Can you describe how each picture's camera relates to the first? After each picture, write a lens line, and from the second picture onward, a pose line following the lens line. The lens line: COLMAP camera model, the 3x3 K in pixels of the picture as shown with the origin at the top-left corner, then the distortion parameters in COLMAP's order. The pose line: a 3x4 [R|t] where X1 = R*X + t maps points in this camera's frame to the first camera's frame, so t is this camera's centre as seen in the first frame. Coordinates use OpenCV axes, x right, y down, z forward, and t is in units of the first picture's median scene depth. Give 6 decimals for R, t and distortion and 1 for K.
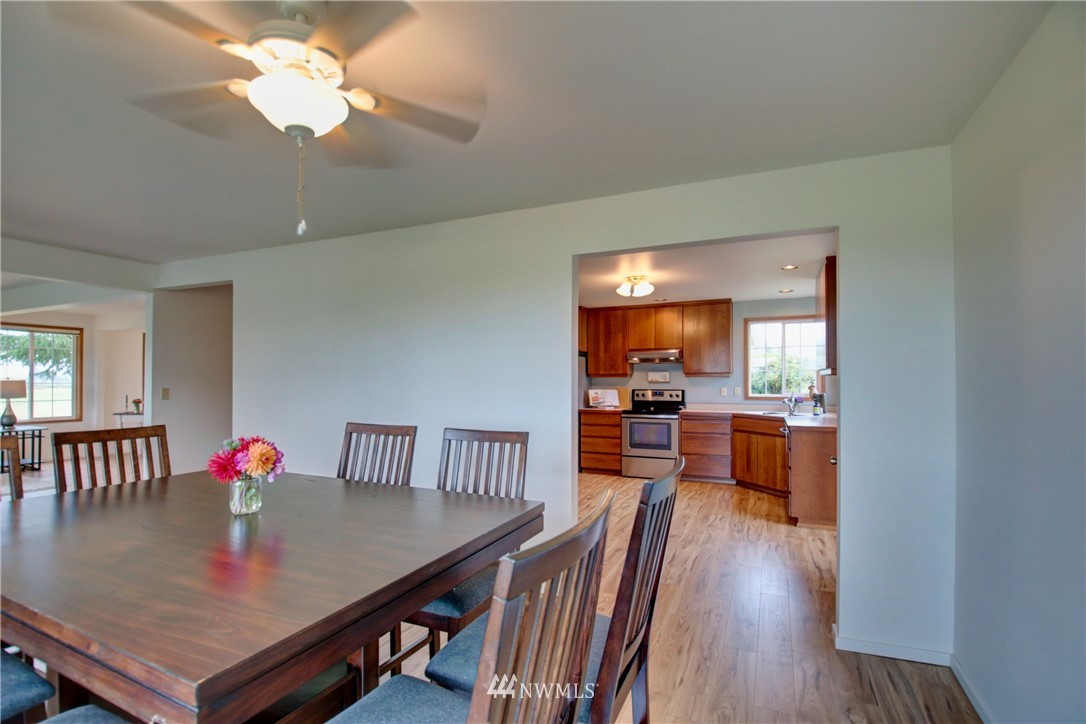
lens RADIAL K [[508.8, 0, 531.7], [0, 508.8, 370.2], [0, 0, 1]] dist [-0.000115, -0.019702]
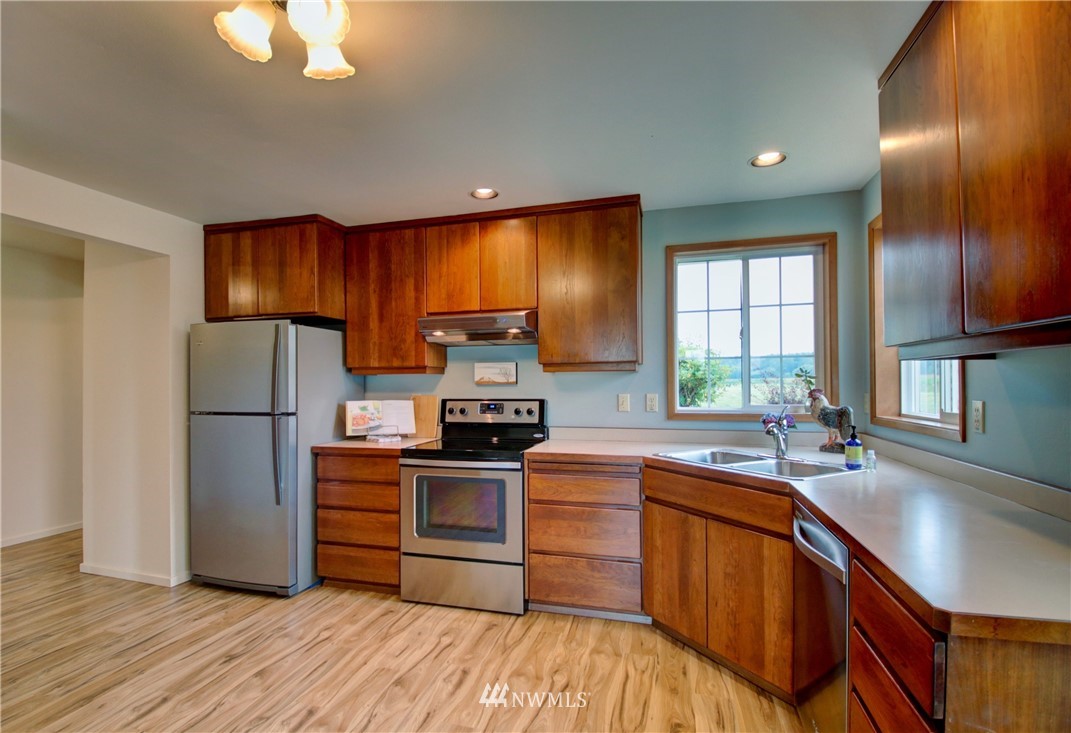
lens RADIAL K [[509.6, 0, 520.8], [0, 509.6, 381.9], [0, 0, 1]] dist [0.023146, -0.027555]
pose [[0.988060, -0.007891, 0.153864, 0.206827], [0.004569, 0.999749, 0.021926, 0.011935], [-0.153999, -0.020961, 0.987849, 0.539384]]
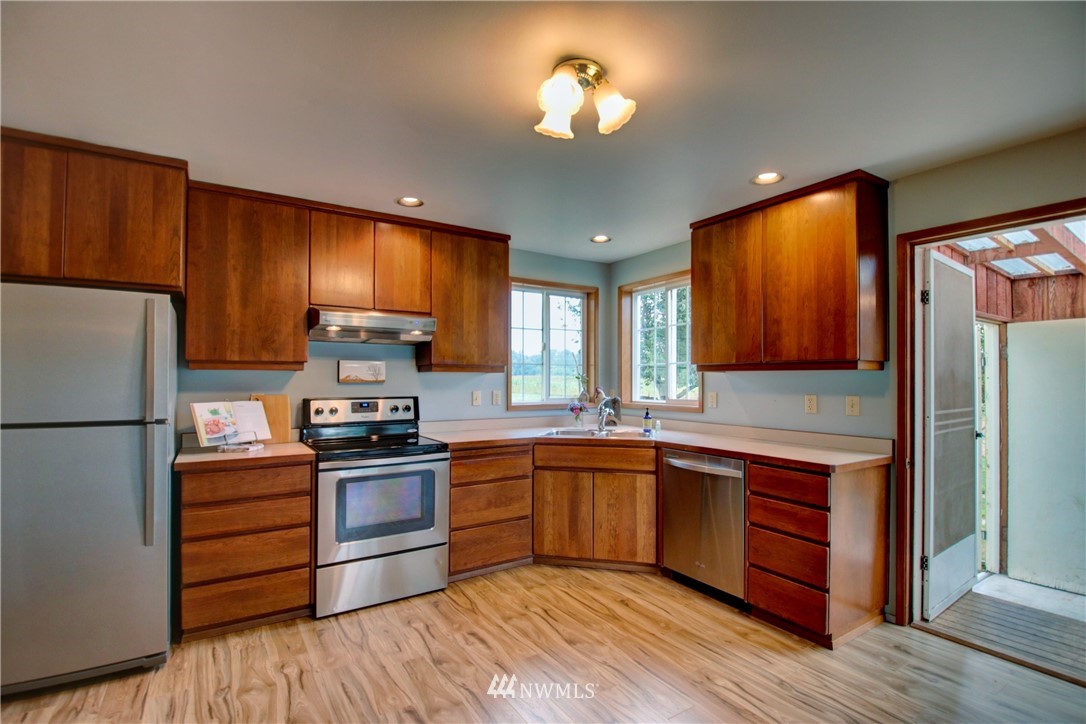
lens RADIAL K [[496.9, 0, 544.4], [0, 496.9, 378.3], [0, 0, 1]] dist [0.002193, -0.017923]
pose [[0.534641, 0.003528, 0.845072, -0.054116], [-0.020183, 0.999759, 0.008595, 0.013291], [-0.844838, -0.021651, 0.534583, 0.628298]]
